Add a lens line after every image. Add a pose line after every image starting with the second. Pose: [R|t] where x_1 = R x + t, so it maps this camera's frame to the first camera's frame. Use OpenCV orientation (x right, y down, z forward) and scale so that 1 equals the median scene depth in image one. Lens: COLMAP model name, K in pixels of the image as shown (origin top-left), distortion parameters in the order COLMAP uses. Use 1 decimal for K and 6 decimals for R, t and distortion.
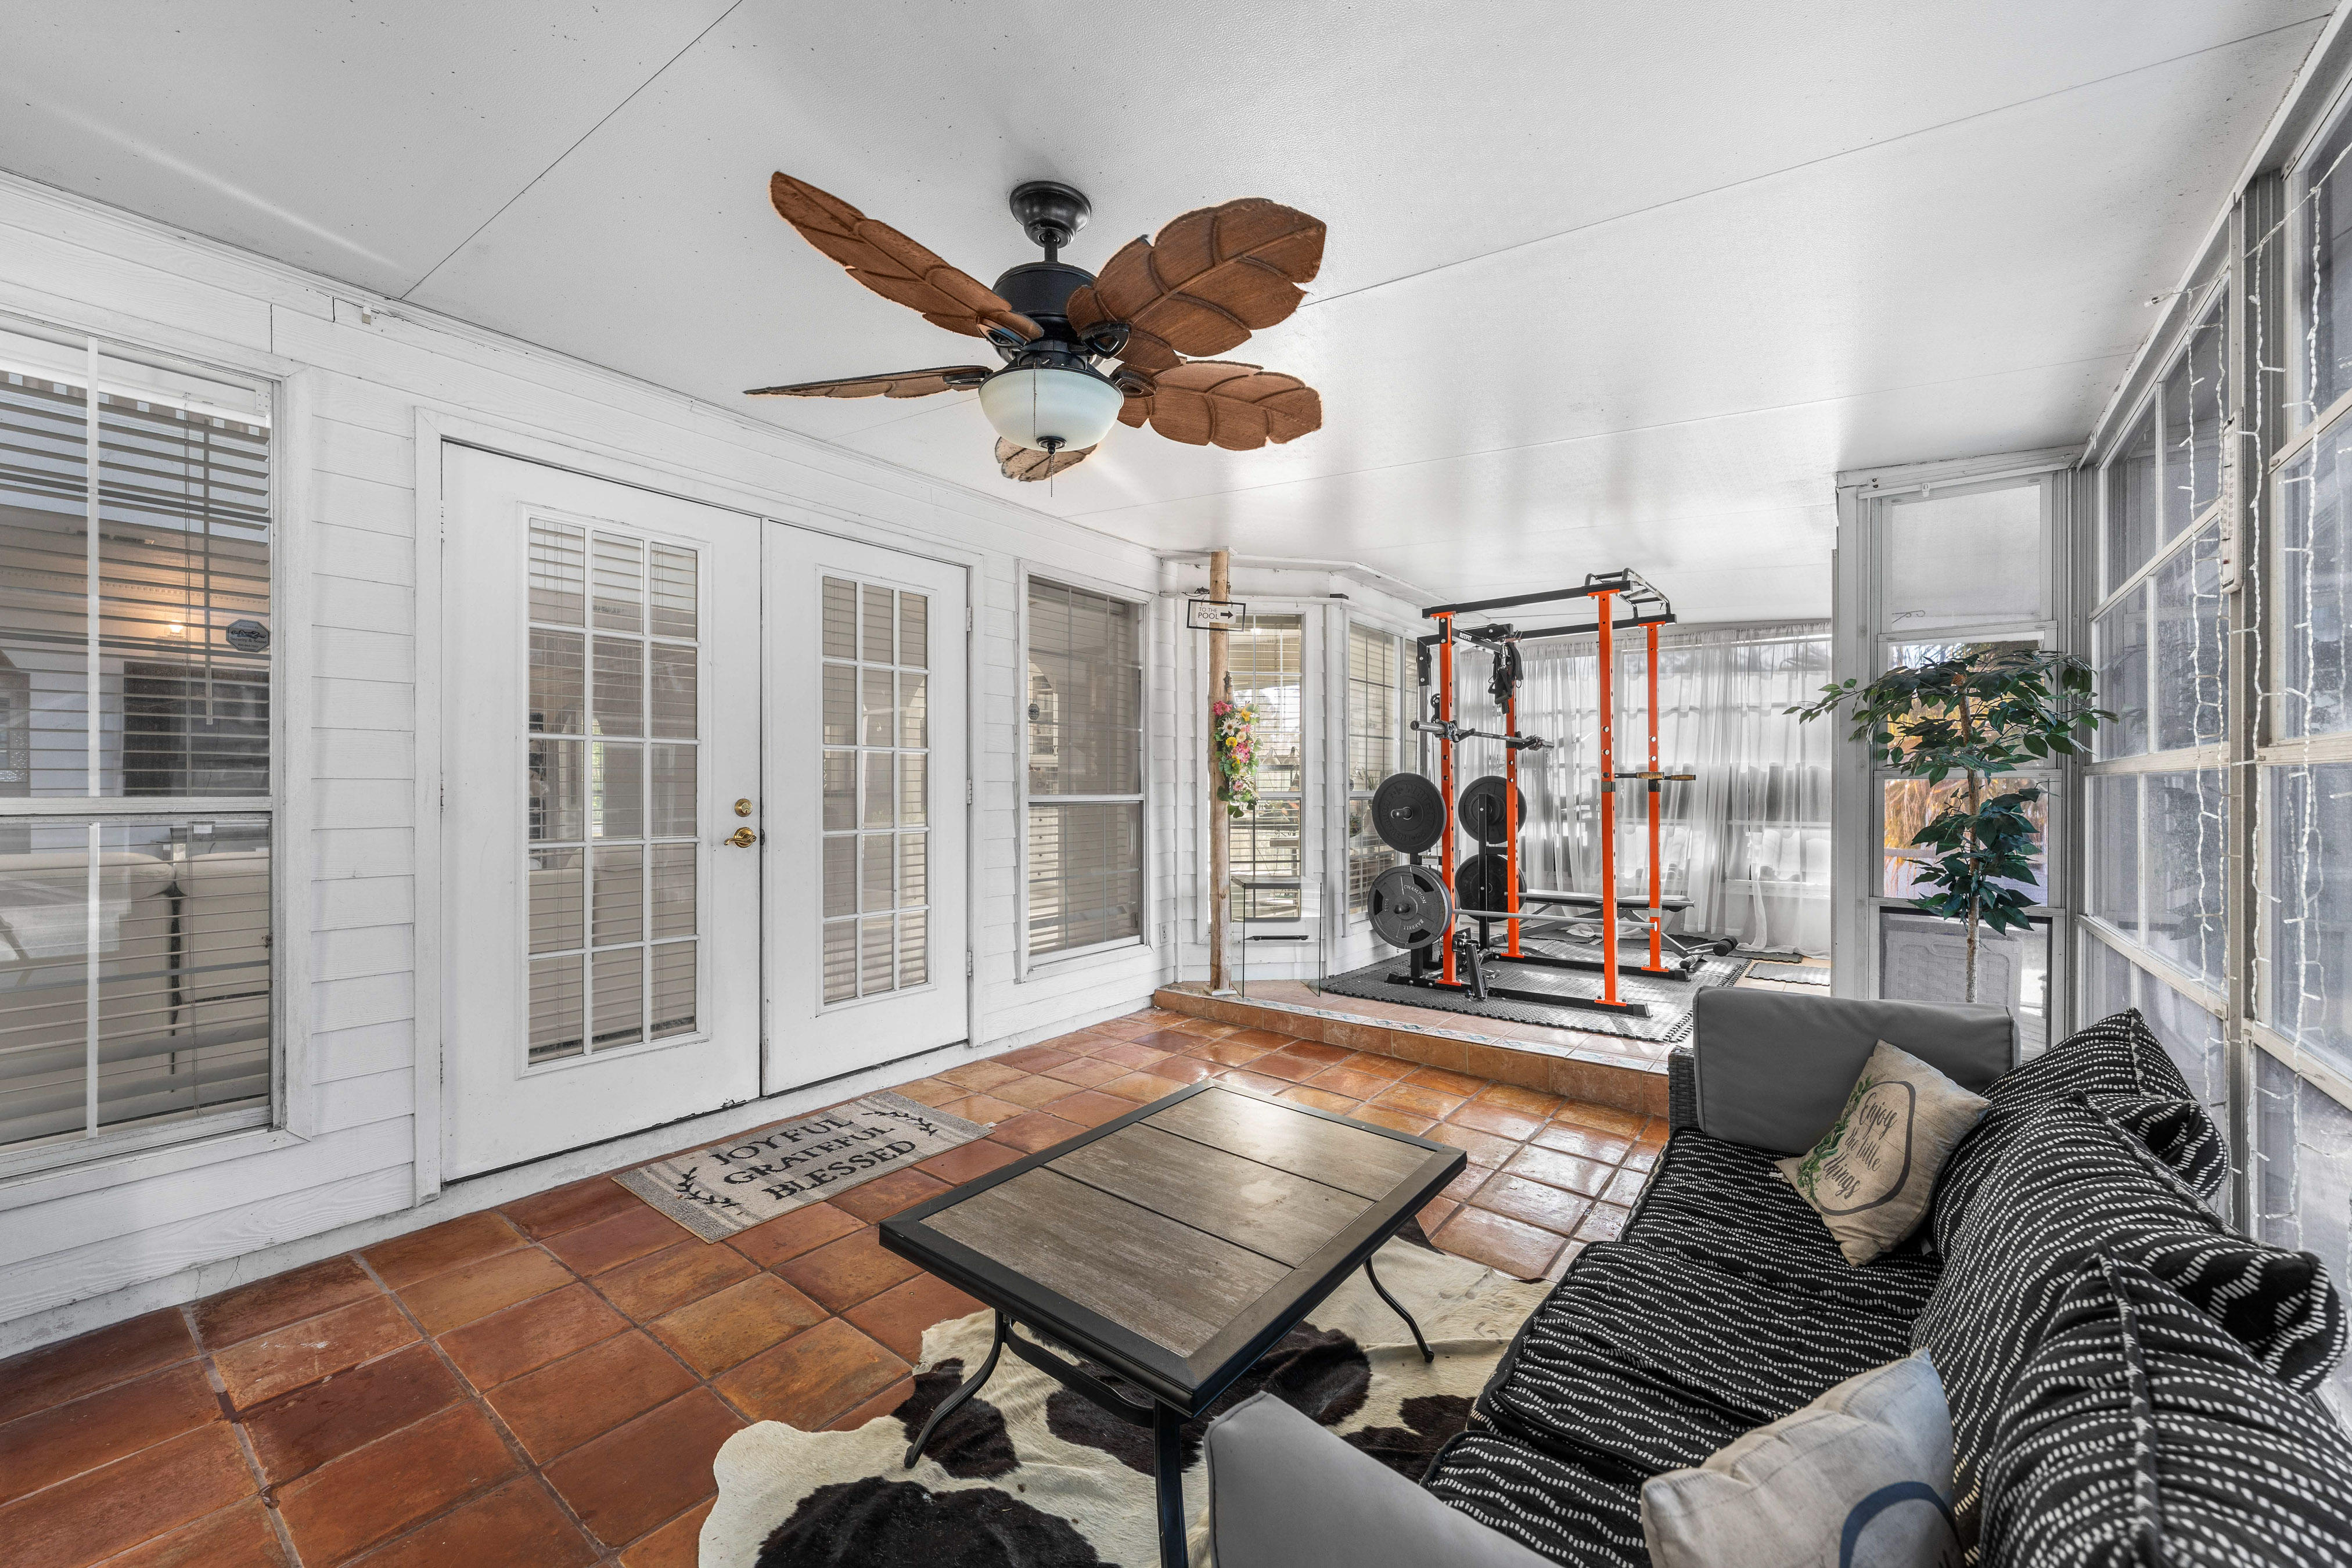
lens RADIAL K [[946.7, 0, 1174.5], [0, 946.7, 788.1], [0, 0, 1]] dist [0.002297, -0.001336]
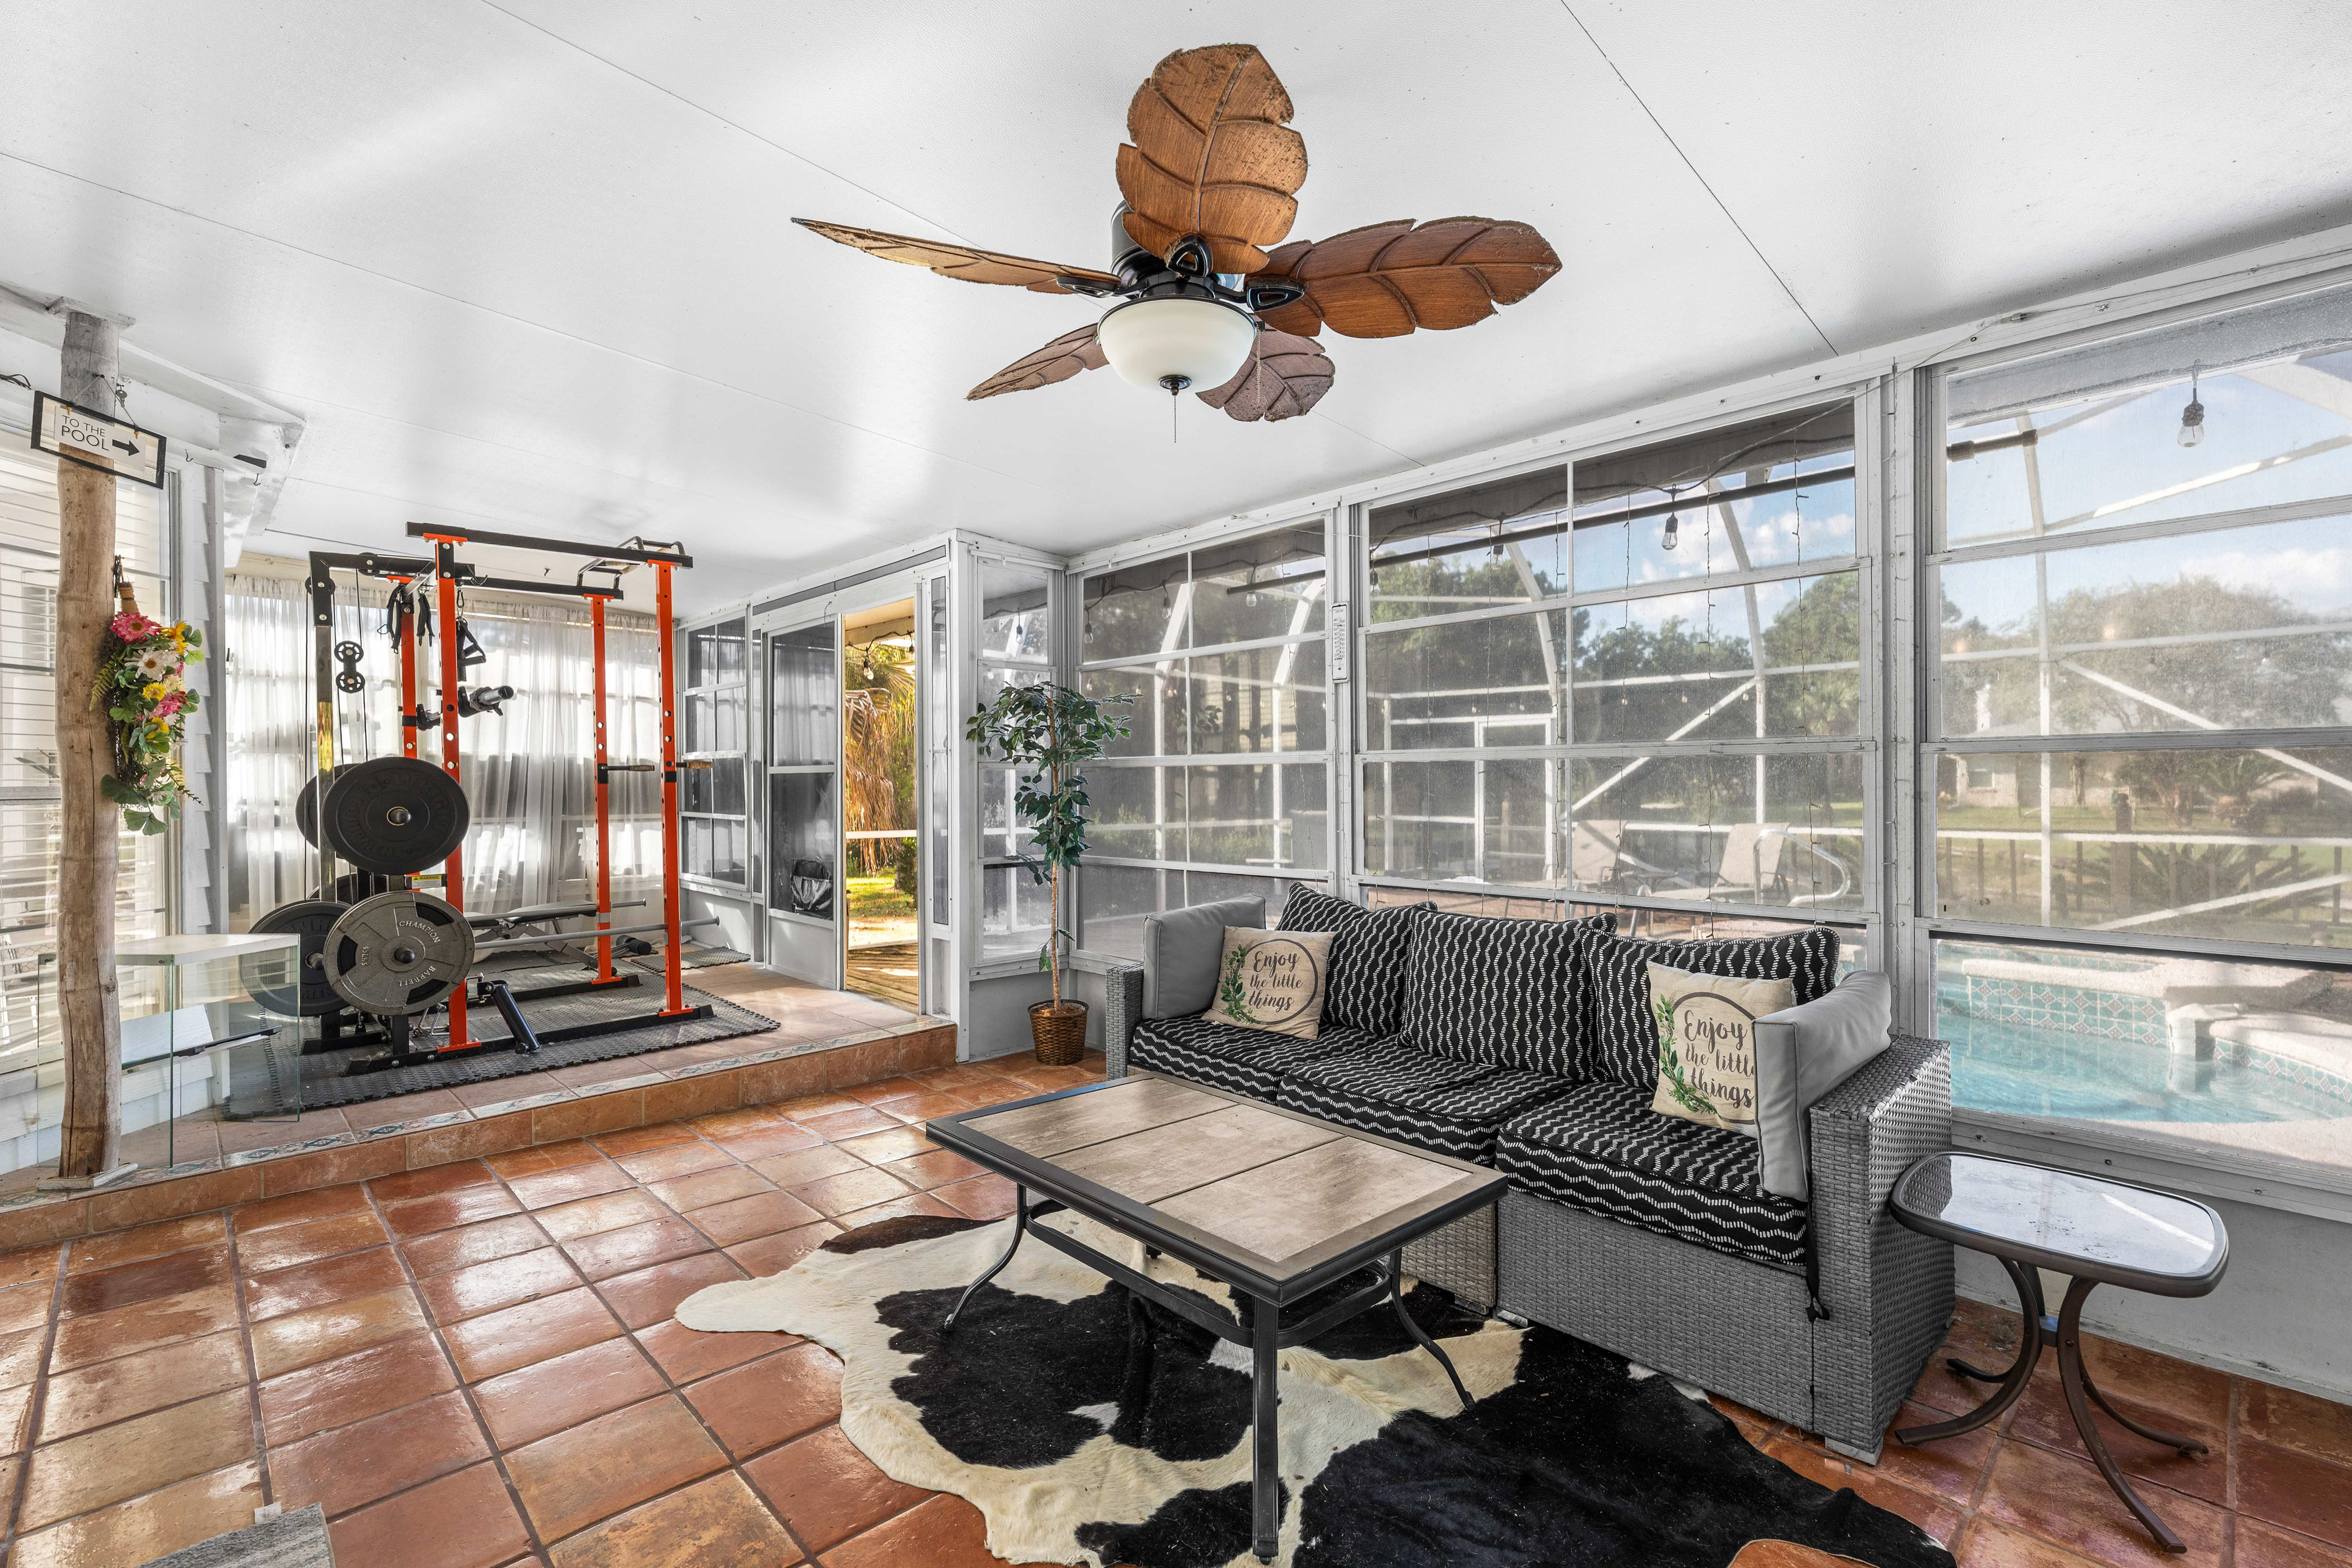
lens RADIAL K [[1068.3, 0, 1174.1], [0, 1068.3, 783.5], [0, 0, 1]] dist [0.000121, 0.000028]
pose [[0.126895, -0.003453, 0.991910, -0.537756], [0.008384, 0.999962, 0.002409, 0.007091], [-0.991881, 0.008011, 0.126919, 0.415009]]
